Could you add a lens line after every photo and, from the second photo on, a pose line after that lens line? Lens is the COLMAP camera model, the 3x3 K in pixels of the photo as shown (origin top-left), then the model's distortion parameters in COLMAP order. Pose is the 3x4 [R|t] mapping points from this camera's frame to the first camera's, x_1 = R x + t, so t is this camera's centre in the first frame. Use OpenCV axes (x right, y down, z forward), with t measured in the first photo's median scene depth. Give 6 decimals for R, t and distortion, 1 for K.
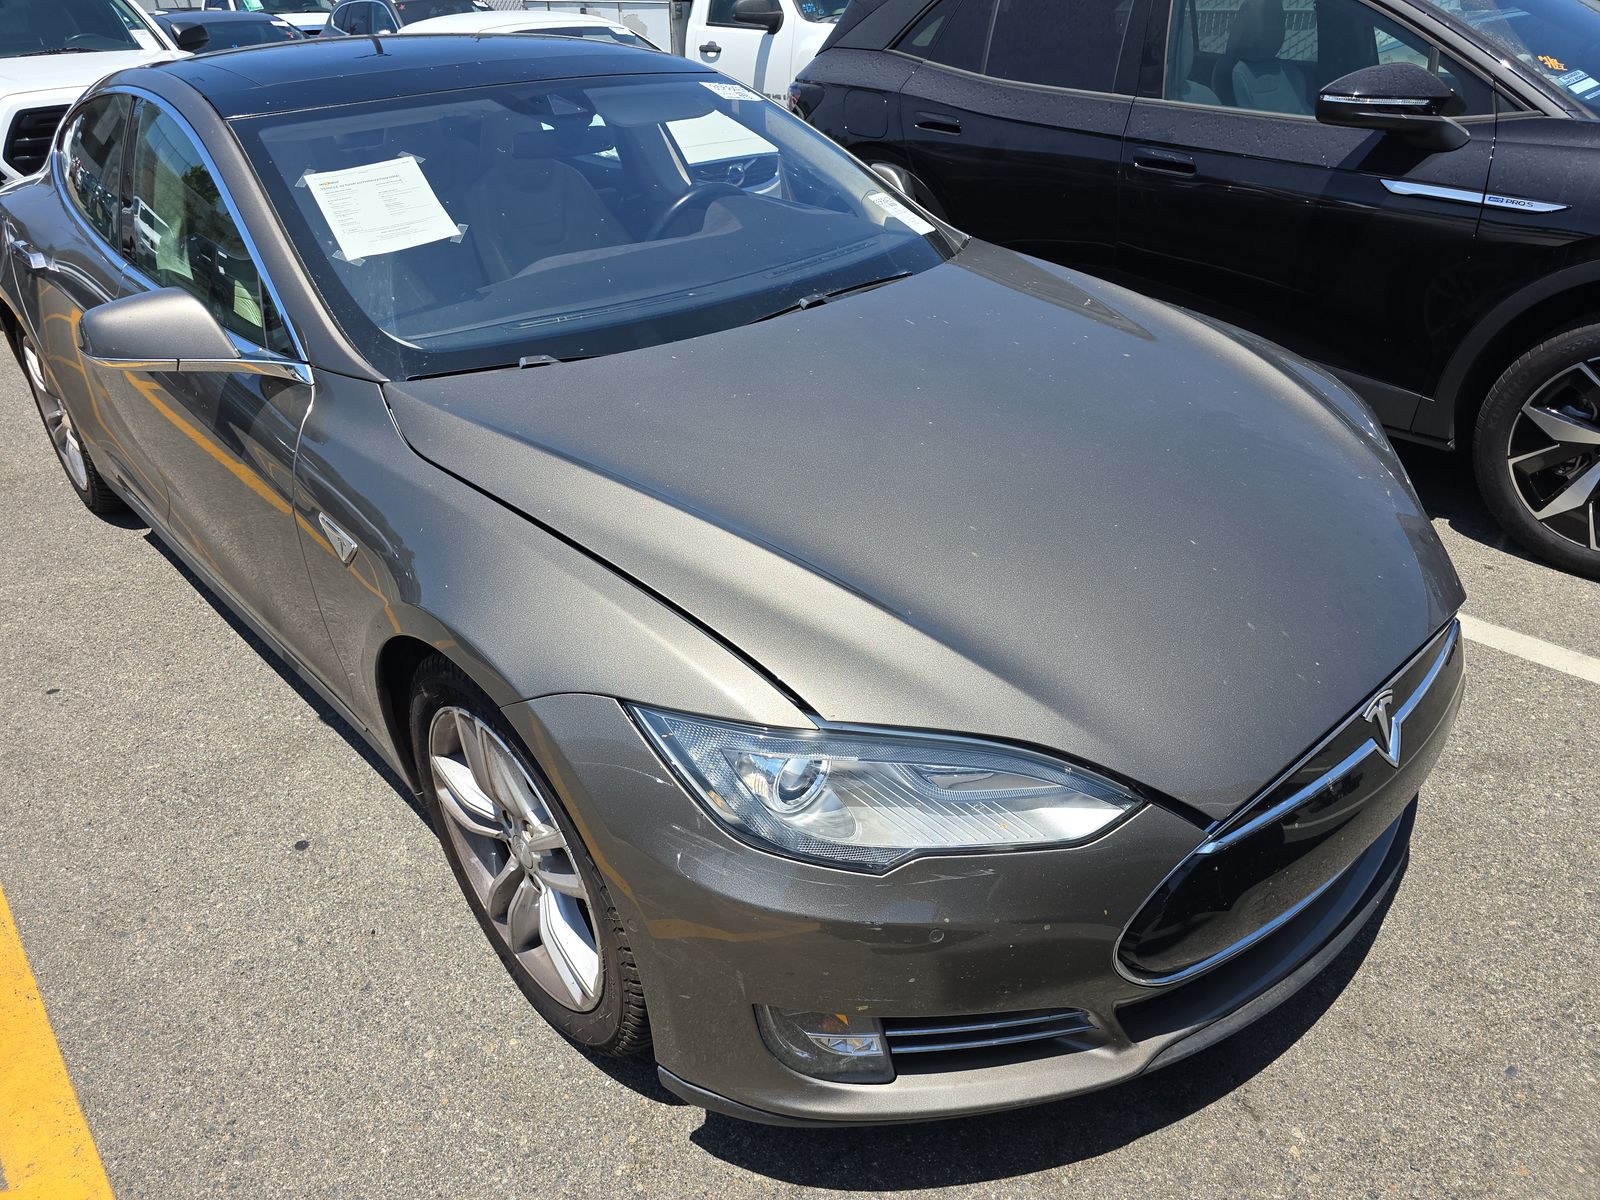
lens RADIAL K [[1123.5, 0, 807.9], [0, 1123.5, 596.3], [0, 0, 1]] dist [0.042614, -0.041503]
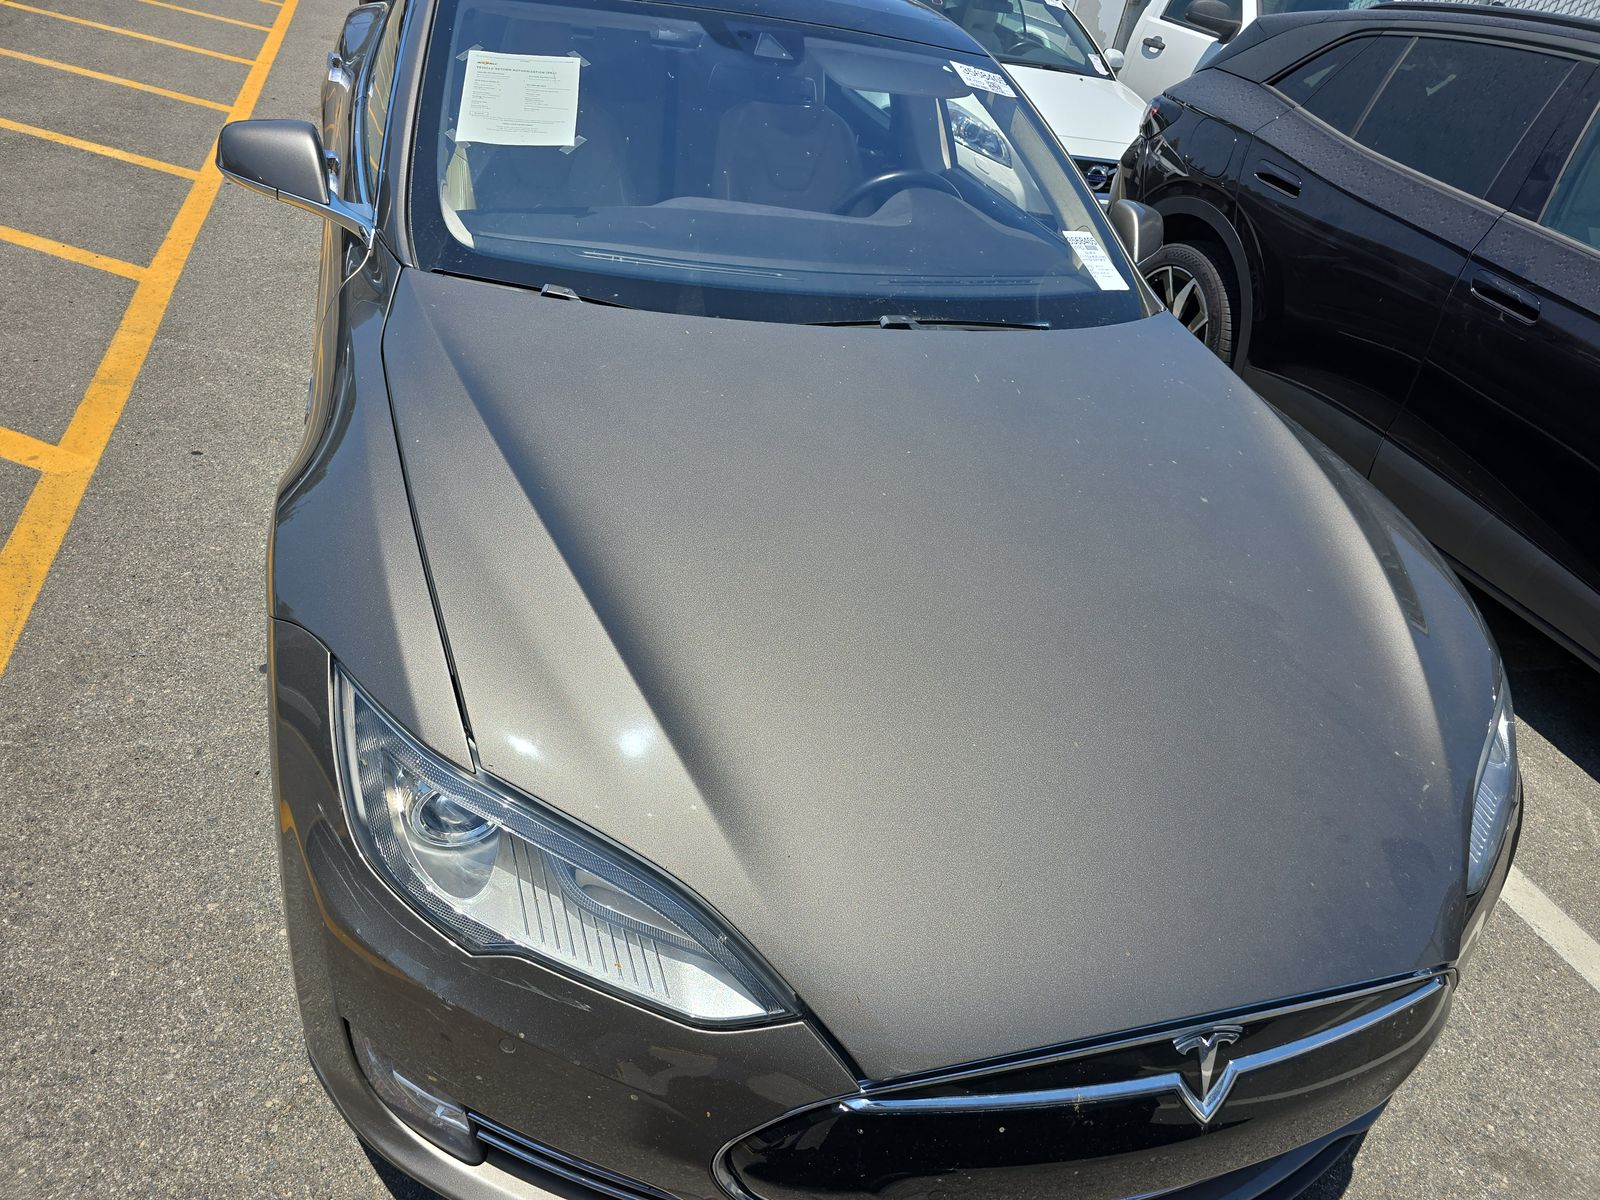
lens RADIAL K [[1123.5, 0, 807.9], [0, 1123.5, 596.3], [0, 0, 1]] dist [0.042614, -0.041503]
pose [[0.891664, 0.365906, -0.266550, 0.265429], [-0.358907, 0.930243, 0.076372, -0.106311], [0.275901, 0.027569, 0.960791, 0.135323]]
